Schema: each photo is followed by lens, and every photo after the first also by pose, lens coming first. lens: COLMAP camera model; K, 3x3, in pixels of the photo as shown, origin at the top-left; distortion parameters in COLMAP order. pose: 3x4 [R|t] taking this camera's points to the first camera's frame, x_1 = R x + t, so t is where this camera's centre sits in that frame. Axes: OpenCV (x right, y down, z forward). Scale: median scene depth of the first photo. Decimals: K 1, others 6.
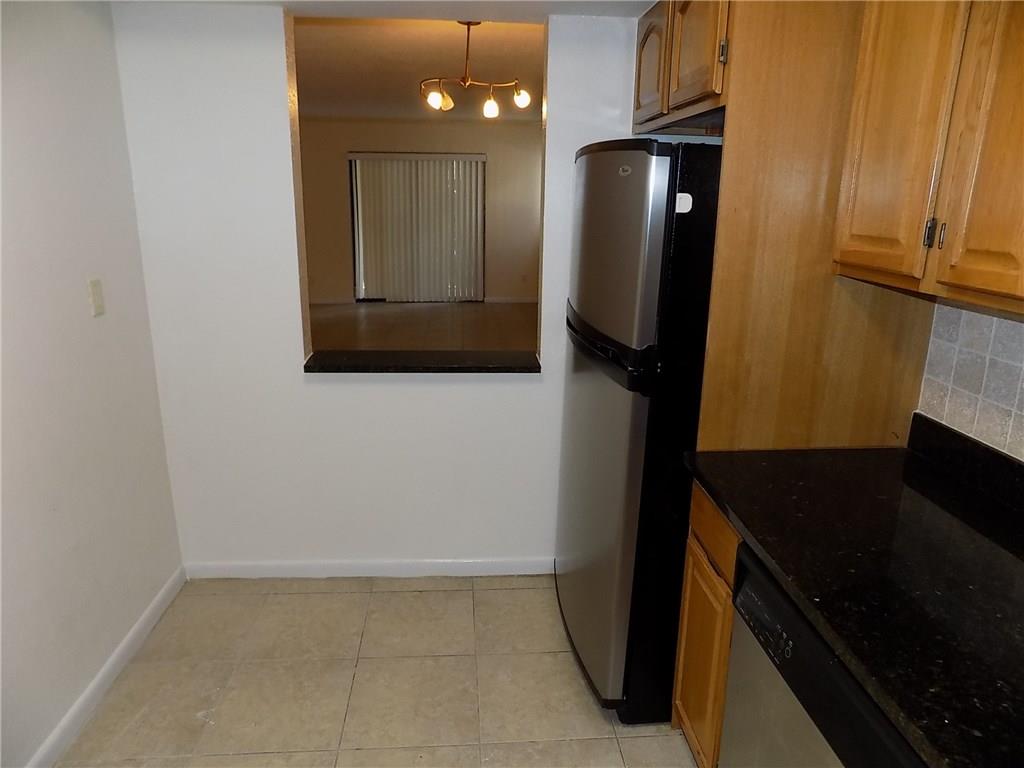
lens RADIAL K [[690.7, 0, 513.2], [0, 690.7, 381.8], [0, 0, 1]] dist [-0.060831, 0.064872]
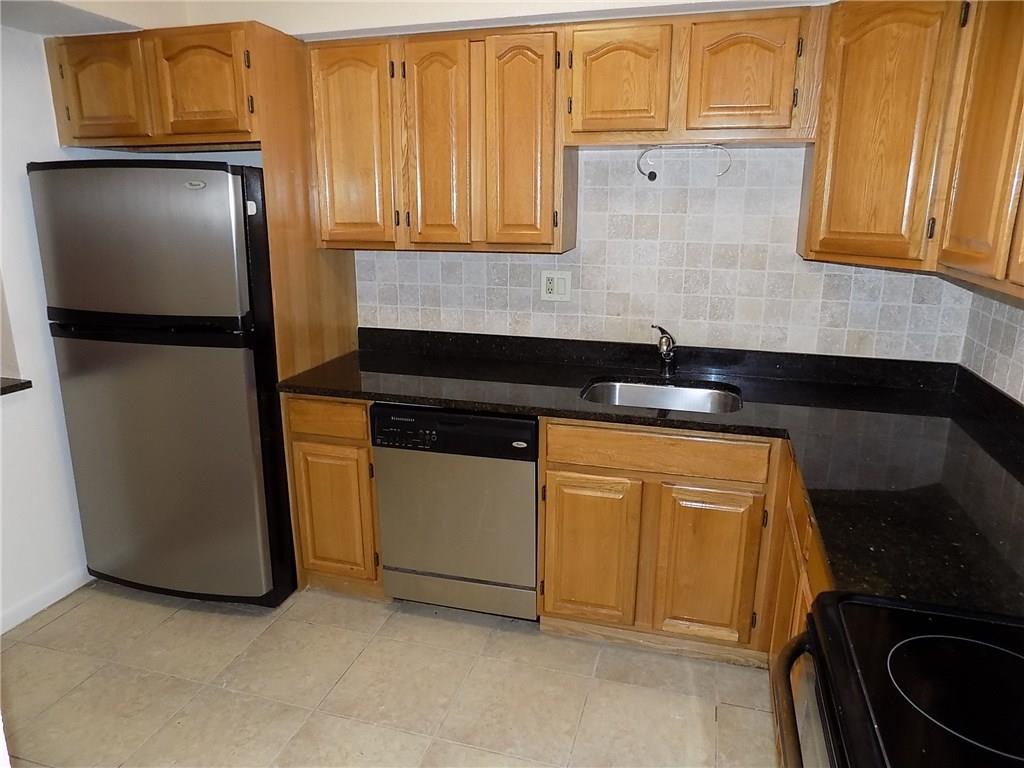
lens RADIAL K [[690.7, 0, 510.8], [0, 690.7, 387.3], [0, 0, 1]] dist [-0.060831, 0.064872]
pose [[0.358648, -0.257931, 0.897131, -0.887374], [0.252737, 0.952003, 0.172670, -0.013211], [-0.898608, 0.164810, 0.406622, -0.004476]]
